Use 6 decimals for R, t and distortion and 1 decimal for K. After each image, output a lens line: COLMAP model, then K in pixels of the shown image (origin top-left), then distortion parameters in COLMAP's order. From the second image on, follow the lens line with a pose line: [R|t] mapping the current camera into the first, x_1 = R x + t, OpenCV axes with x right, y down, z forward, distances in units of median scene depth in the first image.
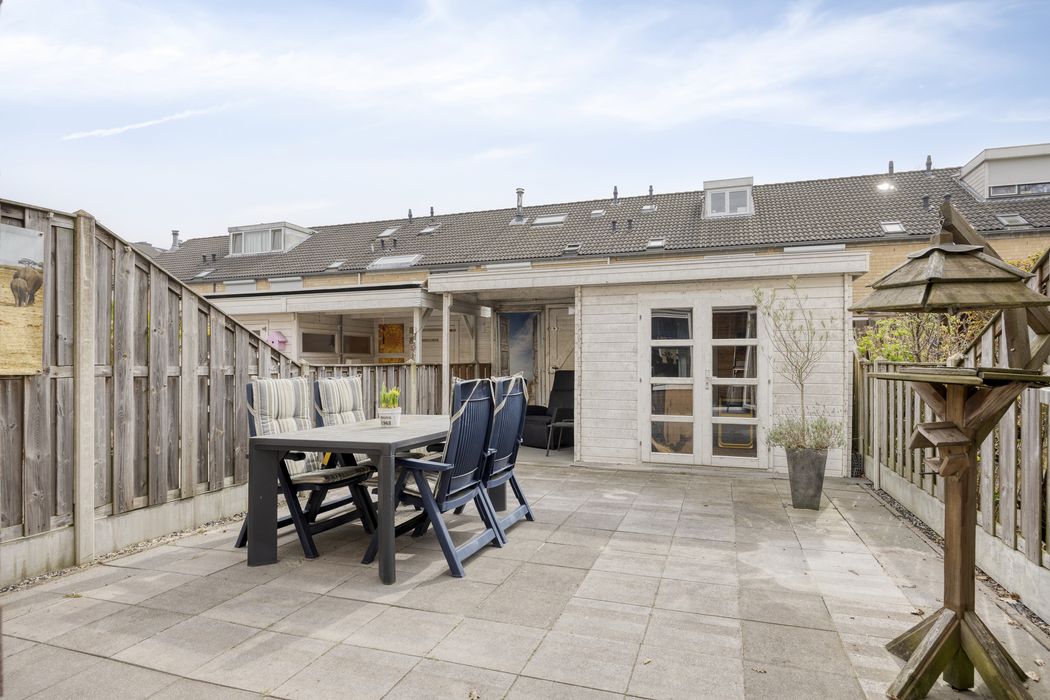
lens RADIAL K [[573.6, 0, 525.2], [0, 573.6, 357.2], [0, 0, 1]] dist [0.000489, -0.002315]
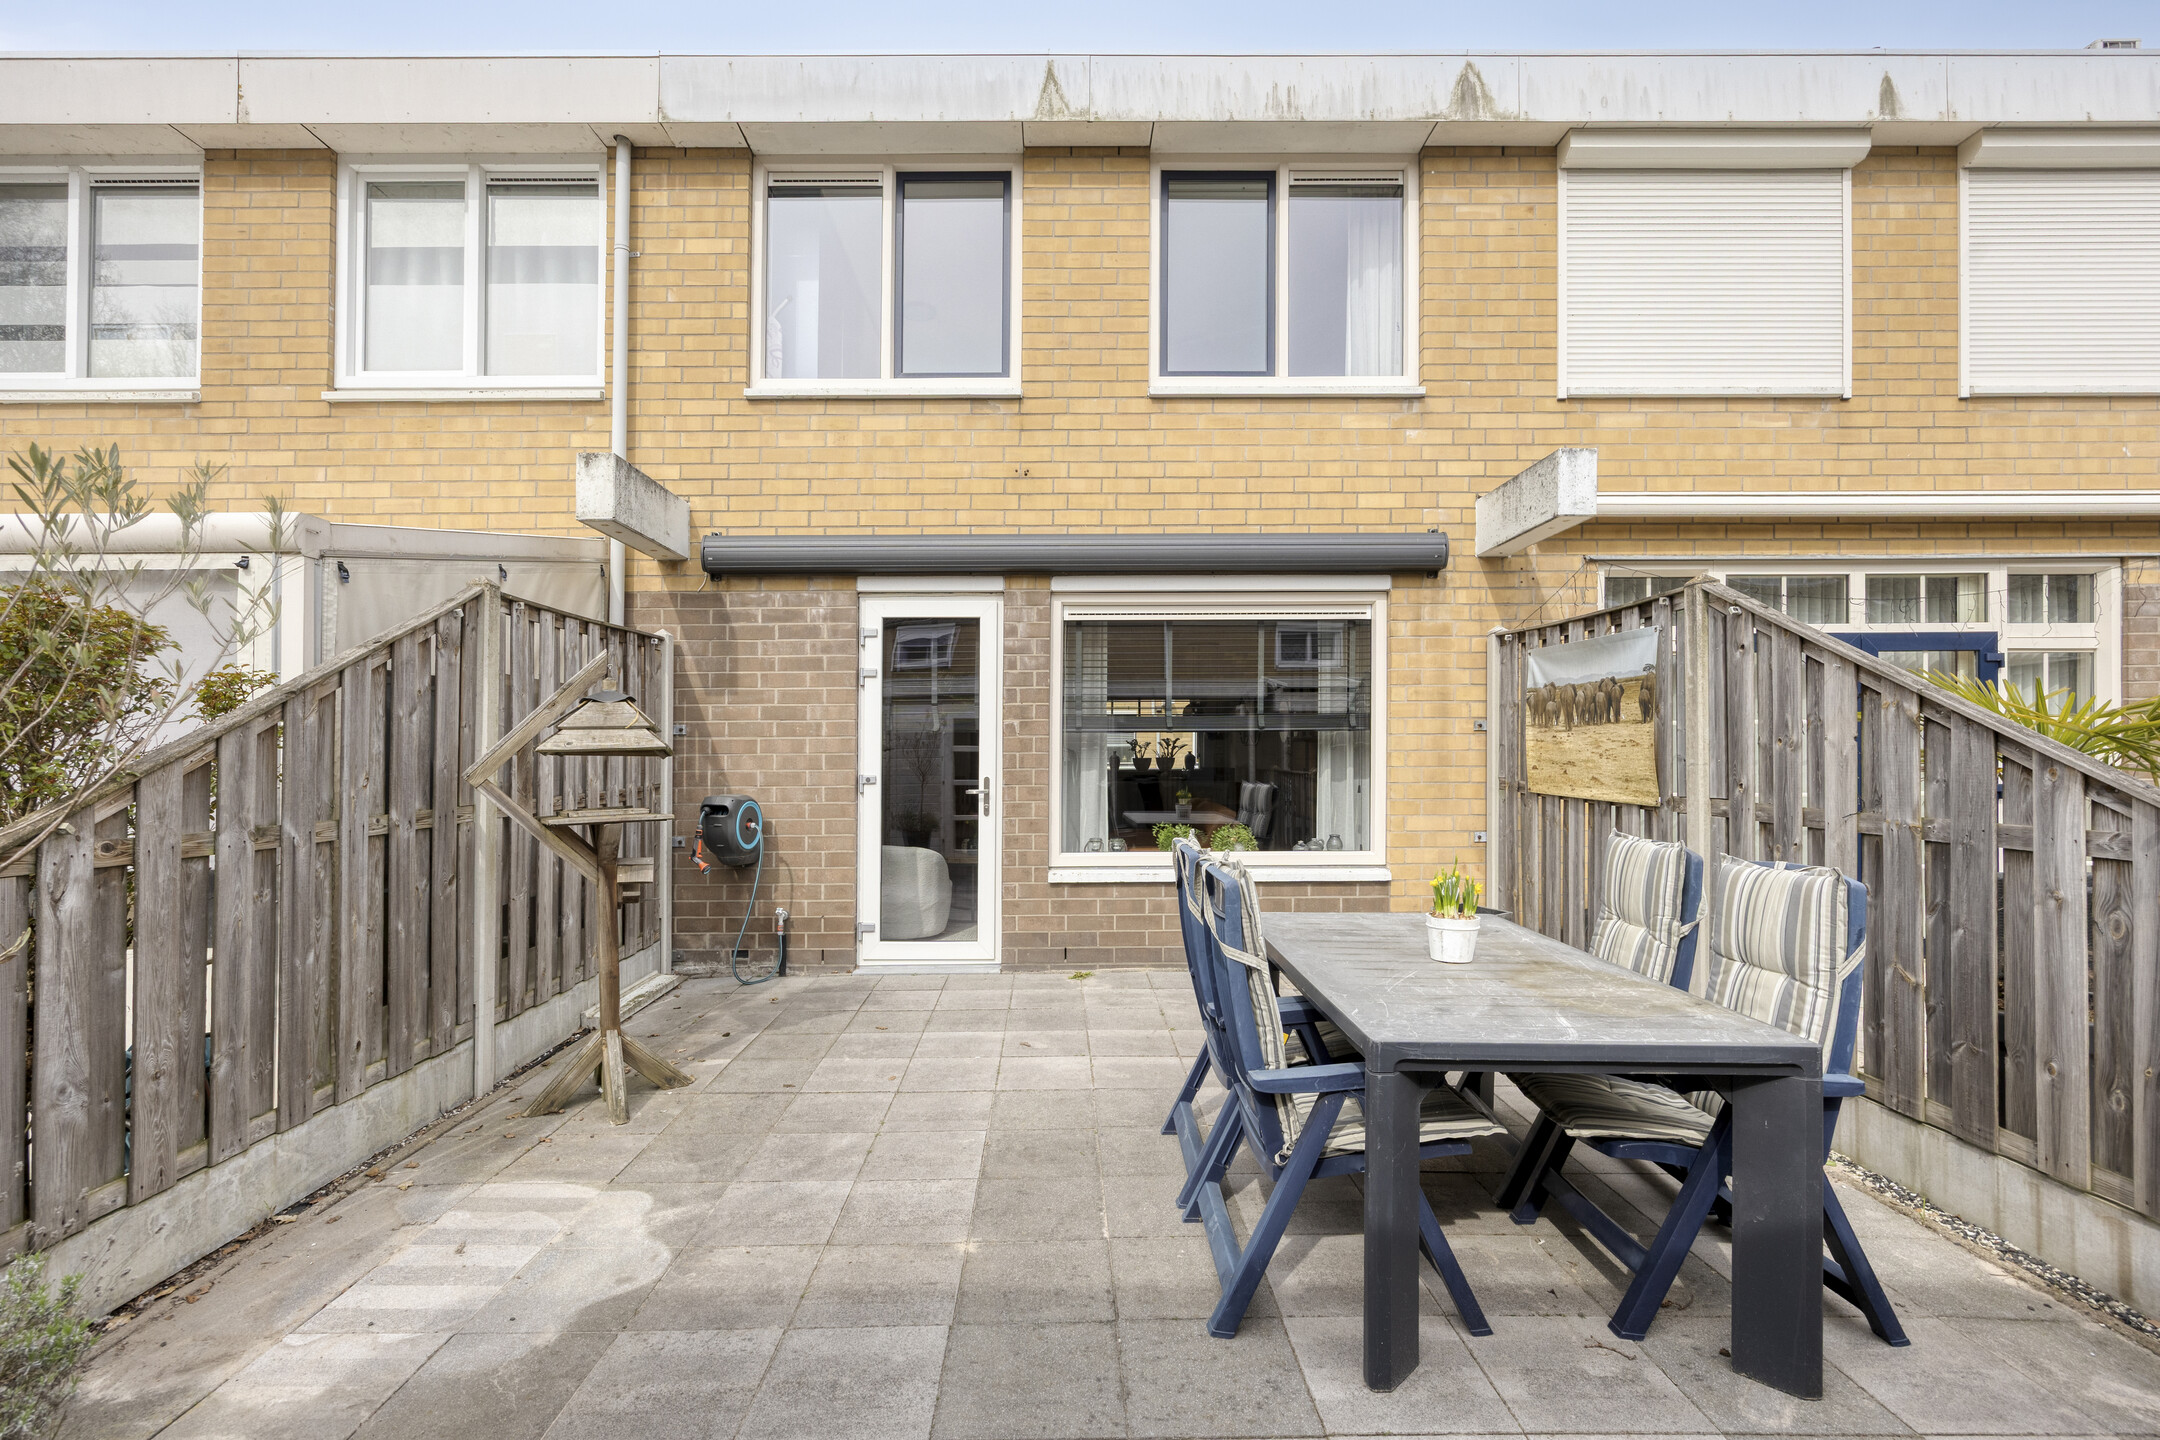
lens RADIAL K [[969.3, 0, 1078.1], [0, 969.3, 737.0], [0, 0, 1]] dist [0.000595, 0.001856]
pose [[-0.937491, 0.002805, -0.347998, 0.314615], [0.011086, 0.999701, -0.021809, -0.039746], [0.347832, -0.024304, -0.937242, 1.727251]]
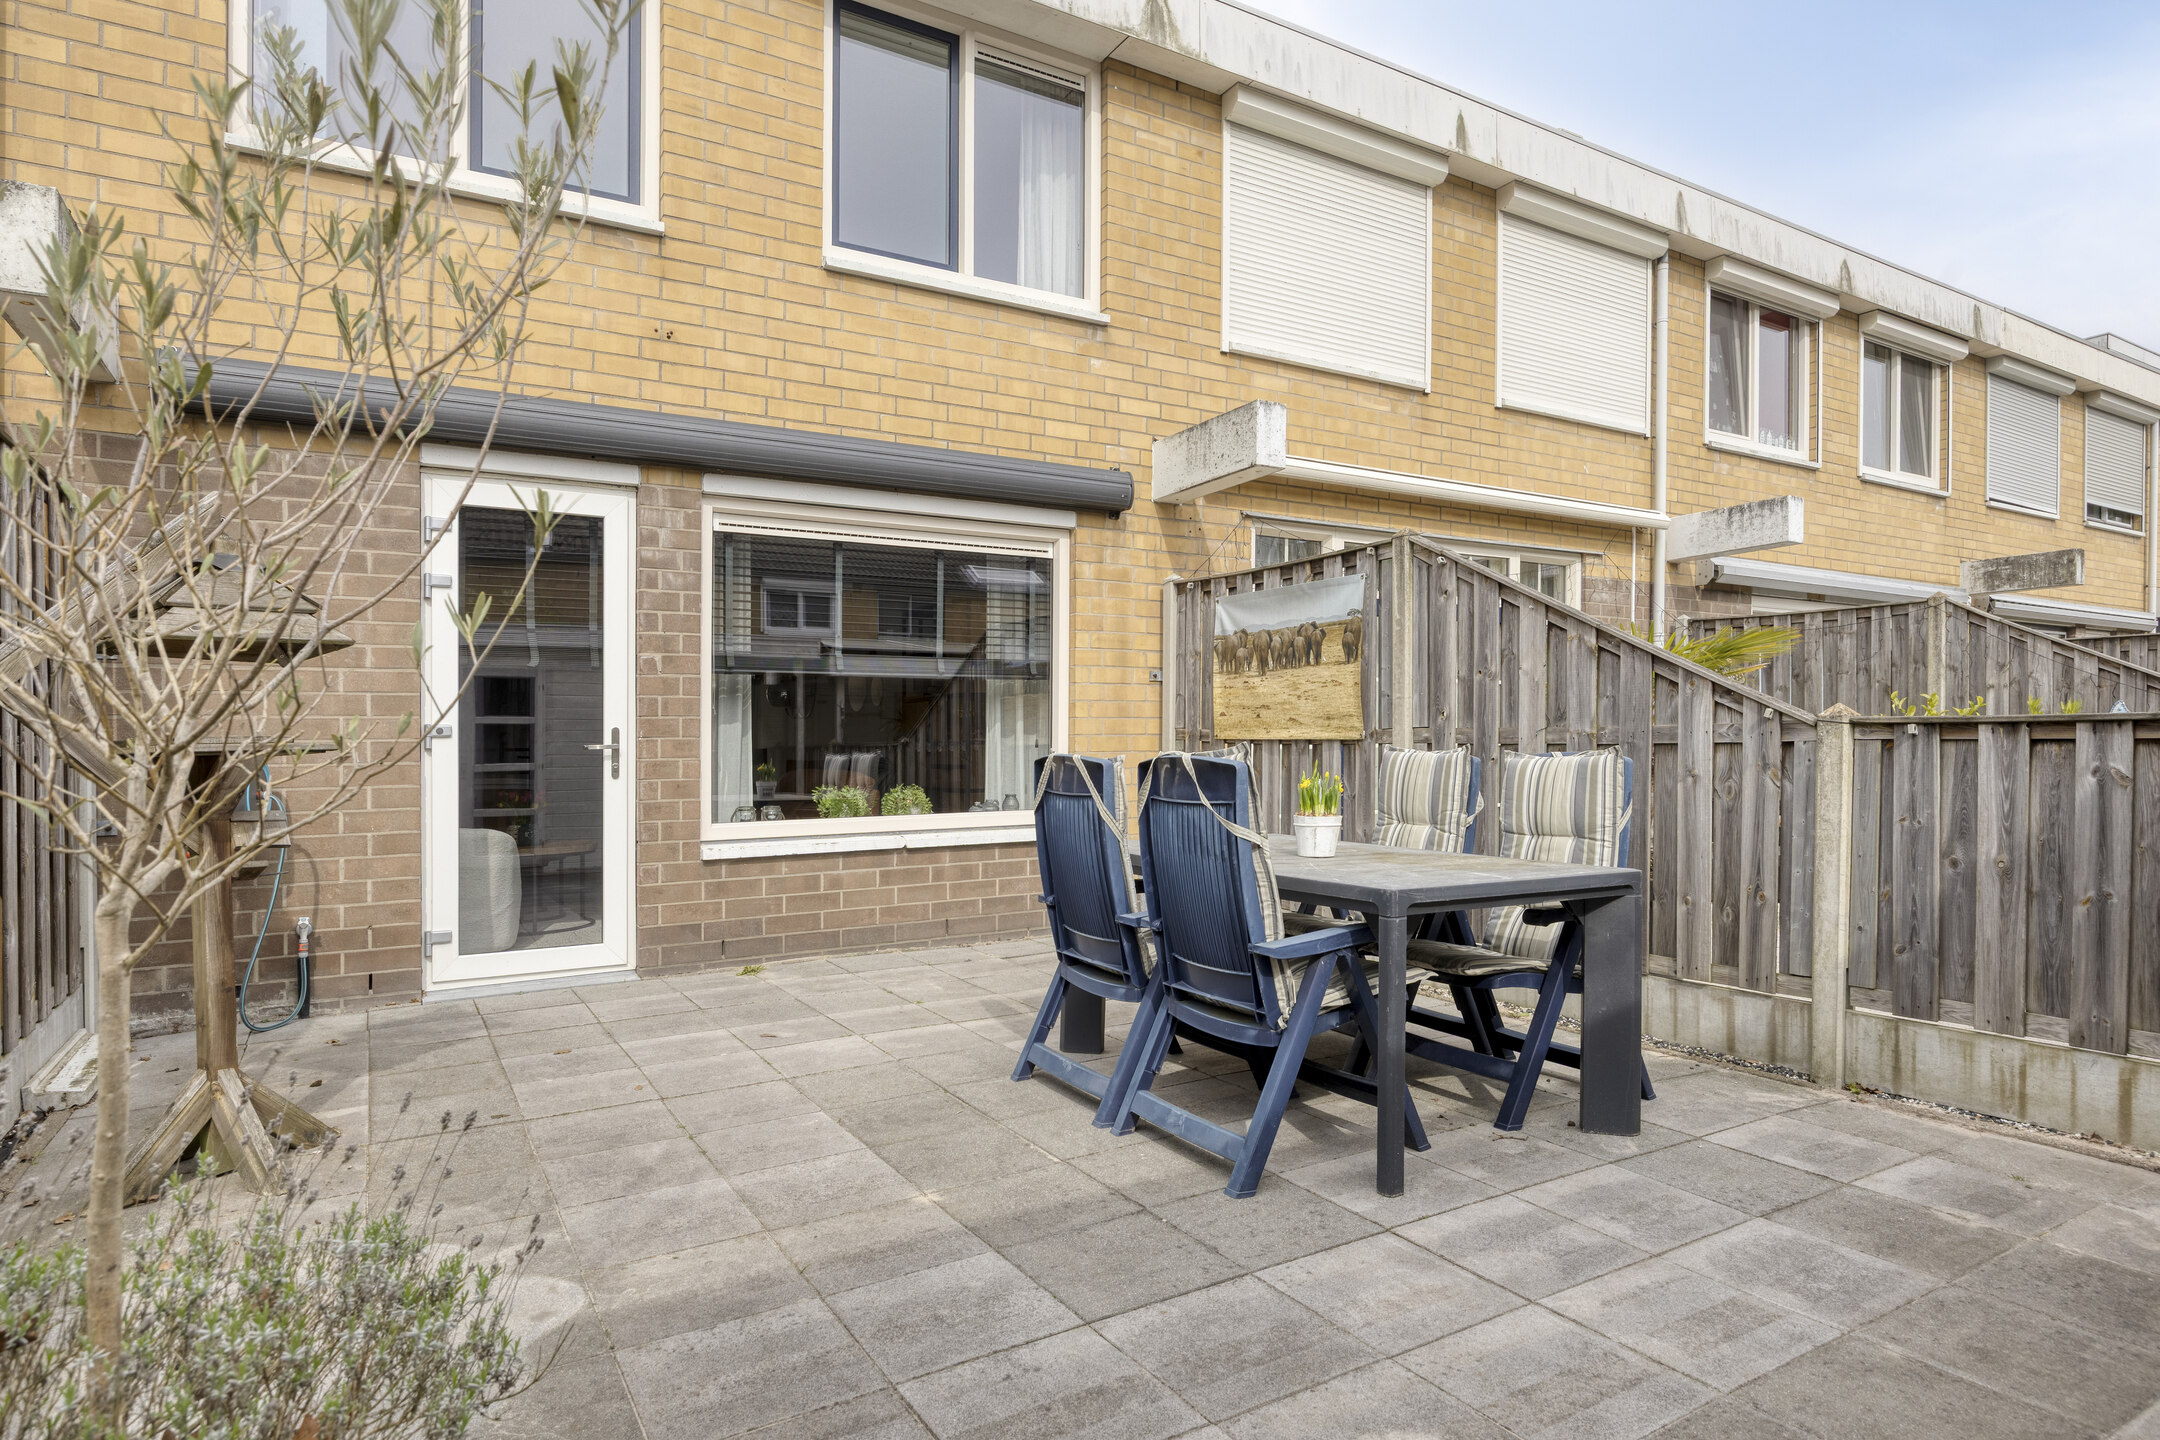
lens RADIAL K [[1179.9, 0, 1113.8], [0, 1179.9, 764.6], [0, 0, 1]] dist [0.000489, -0.002315]
pose [[-0.627632, 0.025281, -0.778100, 0.672725], [0.021756, 0.999652, 0.014931, 0.029395], [0.778206, -0.007557, -0.627963, 1.597199]]
